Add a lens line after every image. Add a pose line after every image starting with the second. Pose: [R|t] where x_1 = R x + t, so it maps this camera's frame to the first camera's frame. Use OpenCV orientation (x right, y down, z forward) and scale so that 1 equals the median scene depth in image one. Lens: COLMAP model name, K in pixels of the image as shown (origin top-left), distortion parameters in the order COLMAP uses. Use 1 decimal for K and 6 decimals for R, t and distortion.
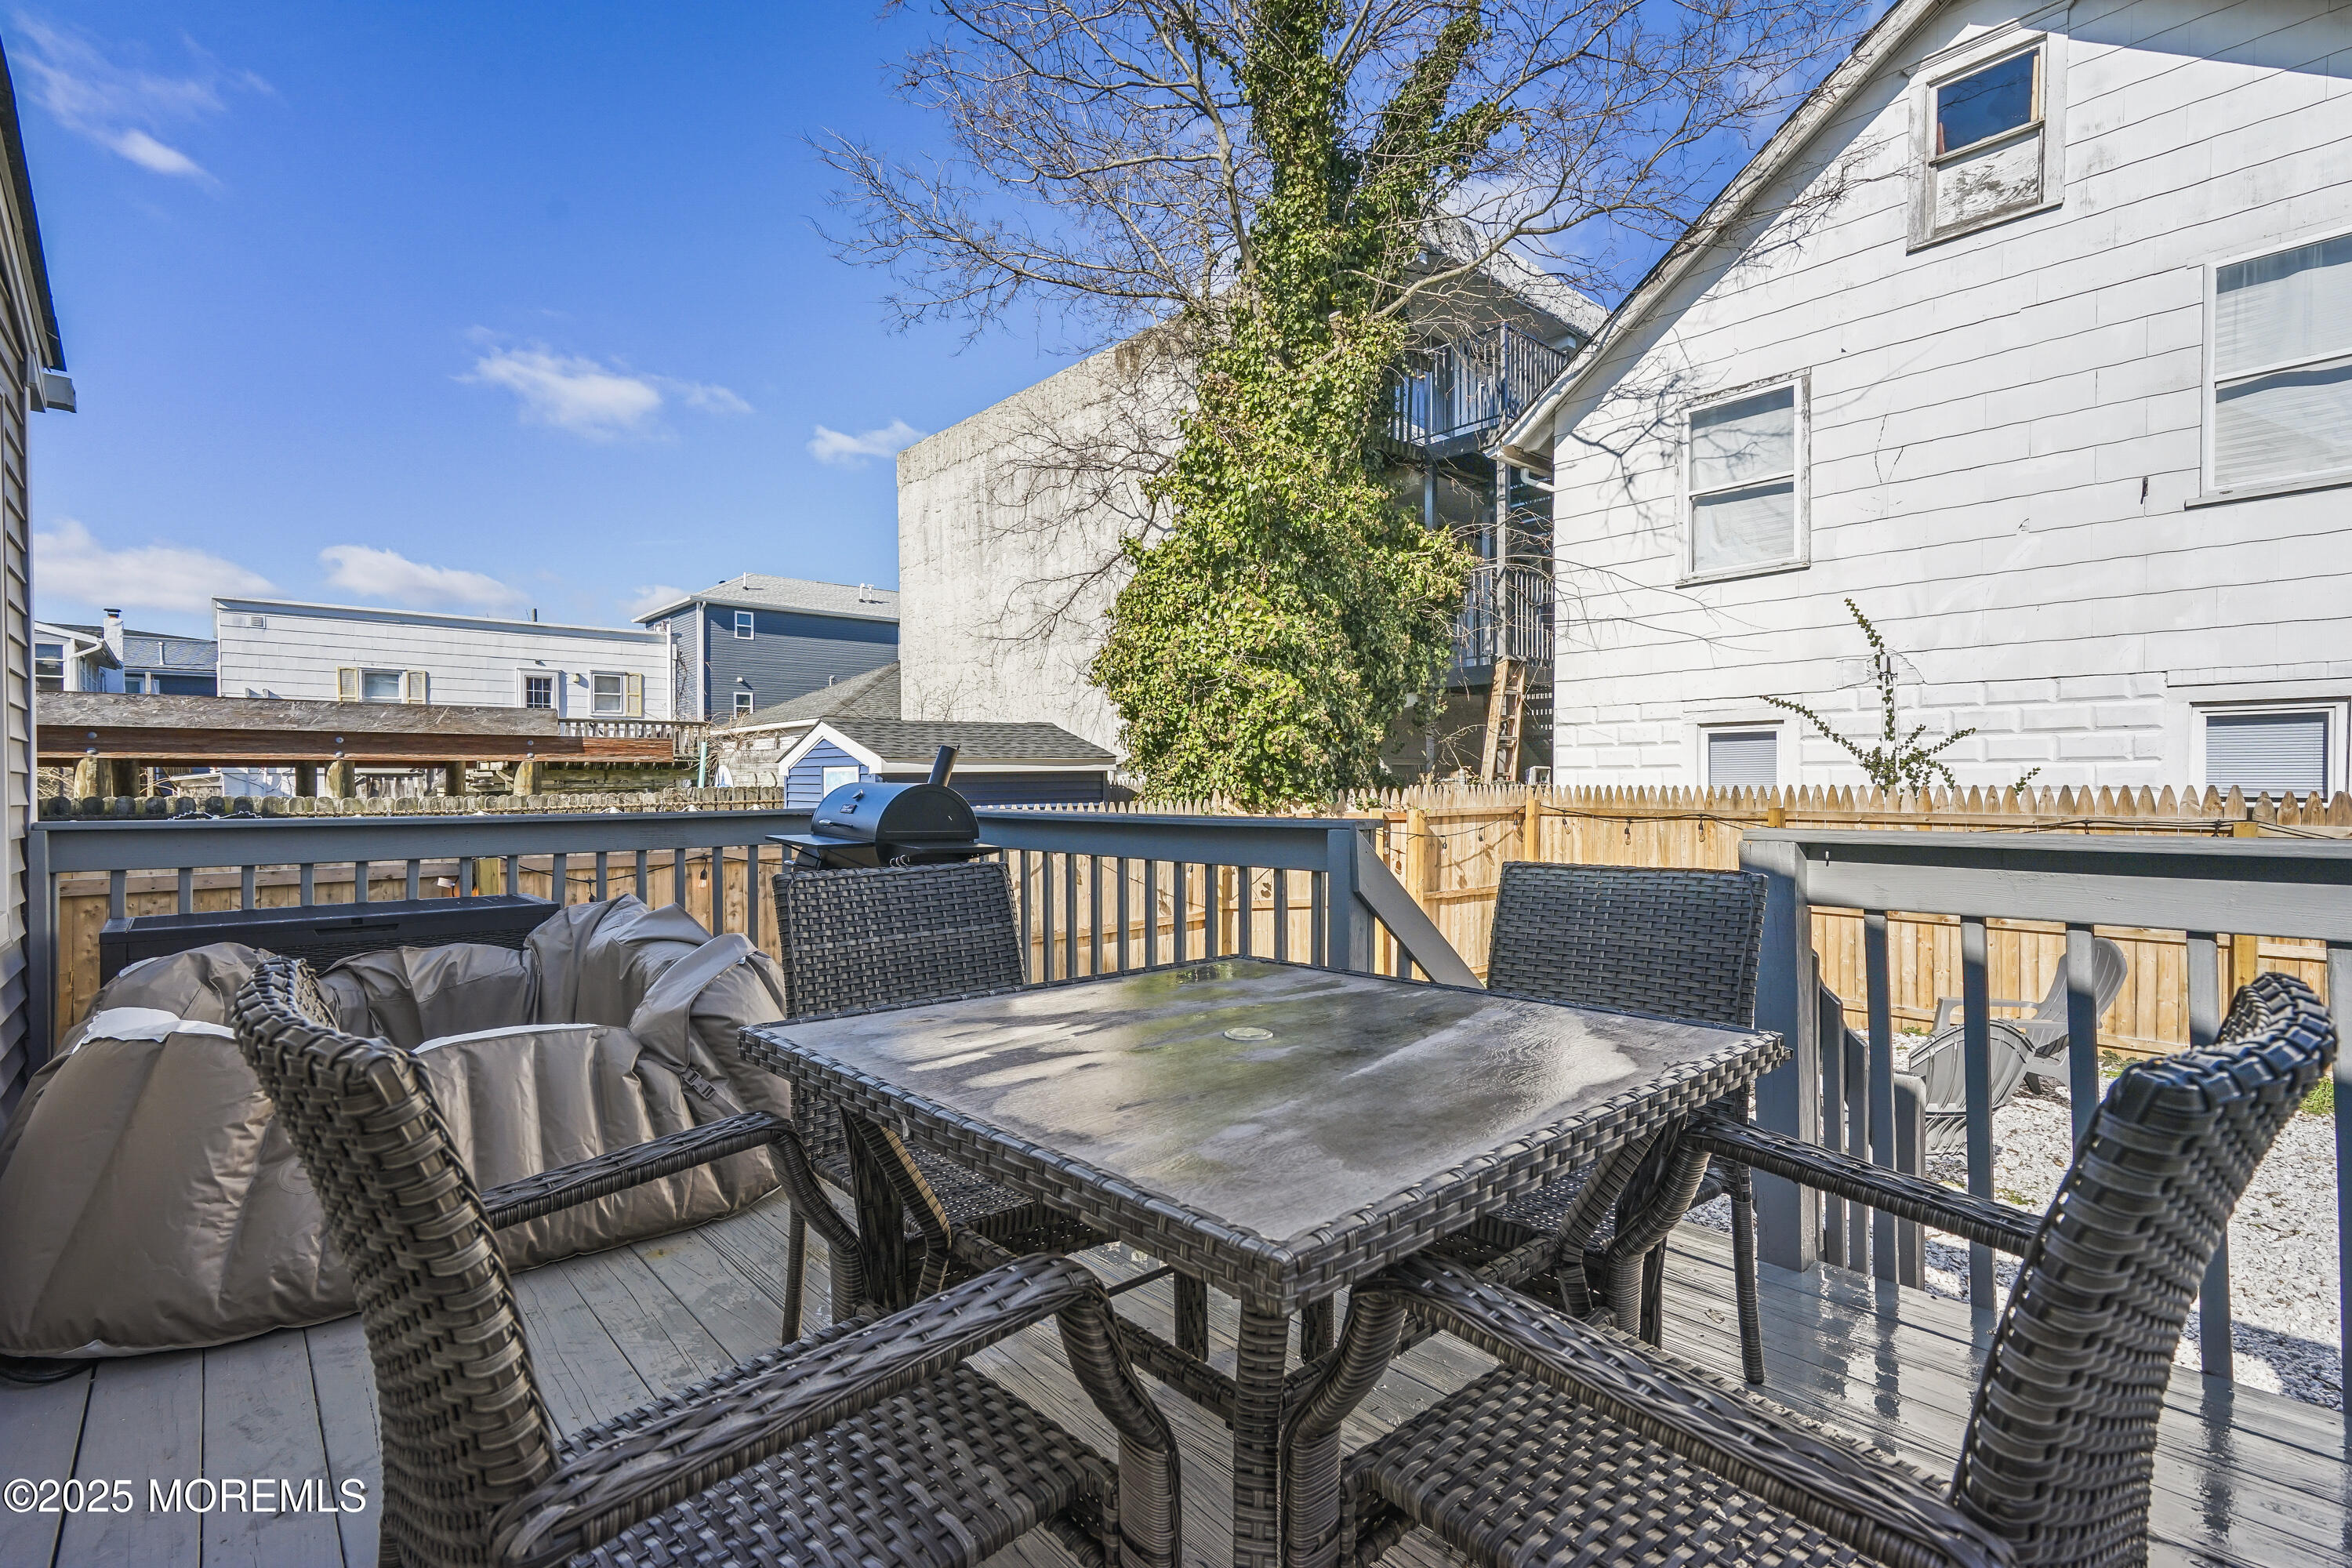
lens RADIAL K [[1079.4, 0, 1168.3], [0, 1079.4, 777.0], [0, 0, 1]] dist [0.005937, 0.002459]
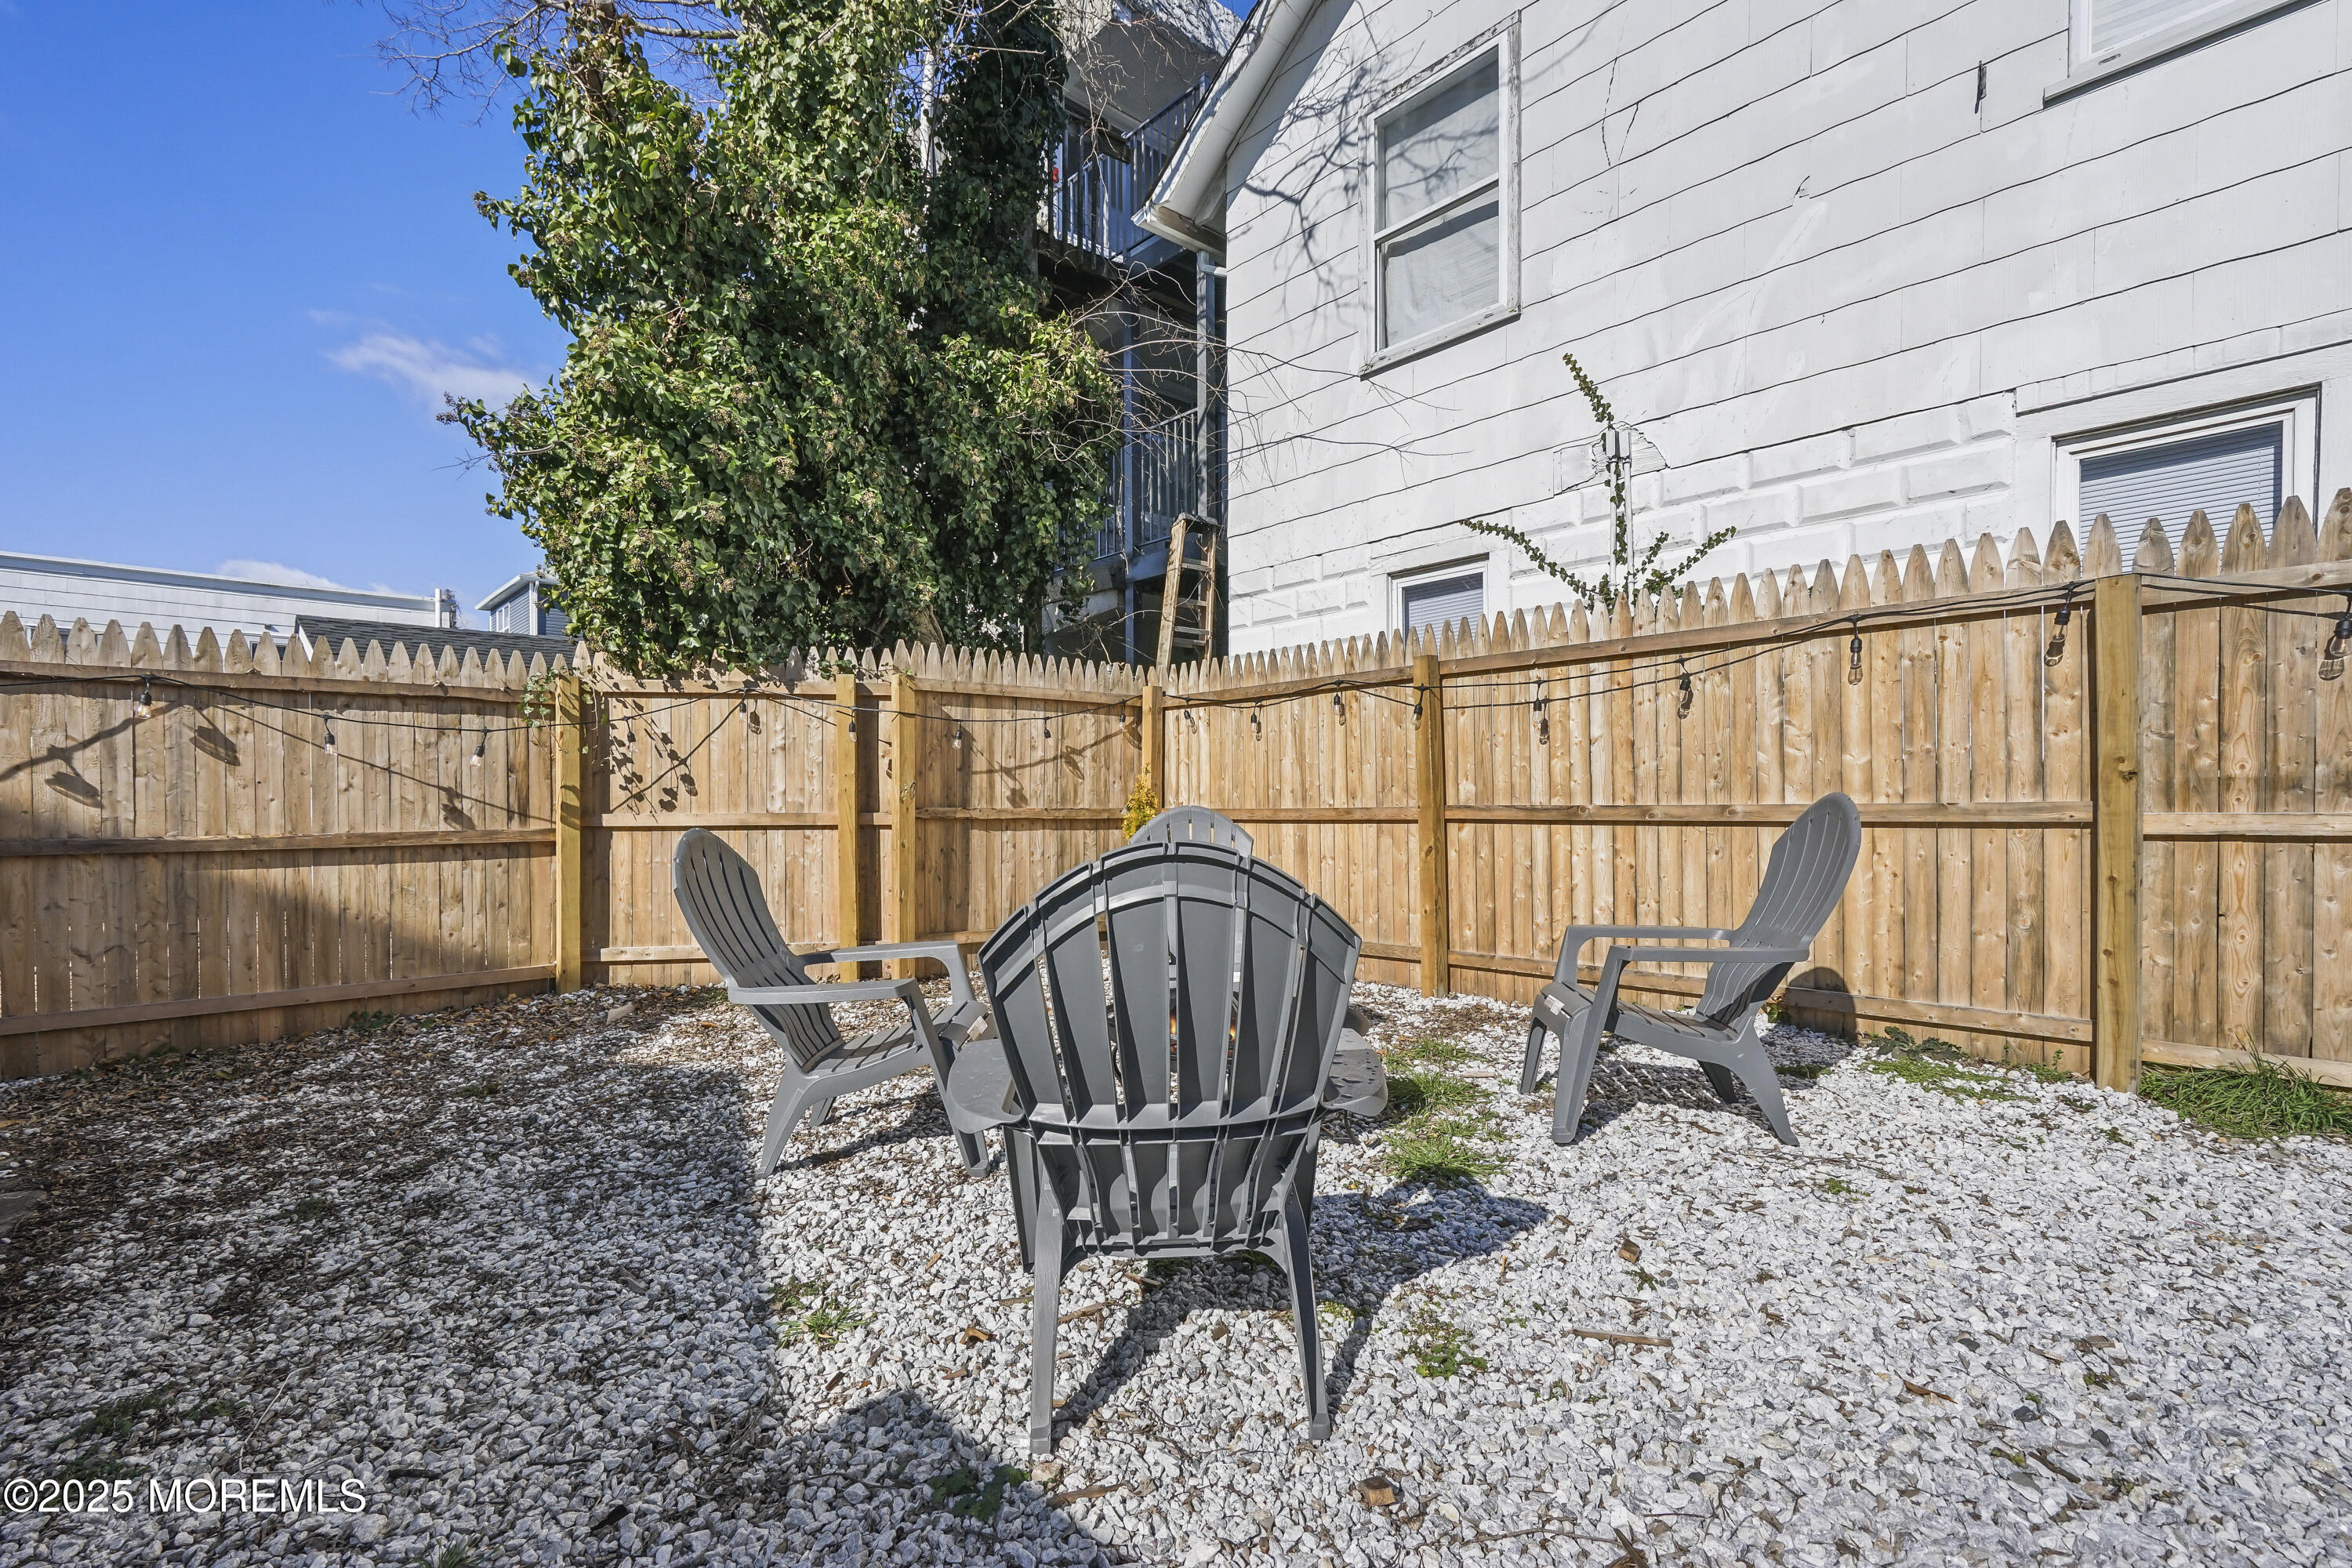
lens RADIAL K [[1079.4, 0, 1179.1], [0, 1079.4, 807.4], [0, 0, 1]] dist [0.005937, 0.002459]
pose [[0.999971, 0.000374, 0.007624, 0.385433], [-0.000352, 0.999996, -0.002933, 0.109942], [-0.007625, 0.002931, 0.999967, 0.347546]]
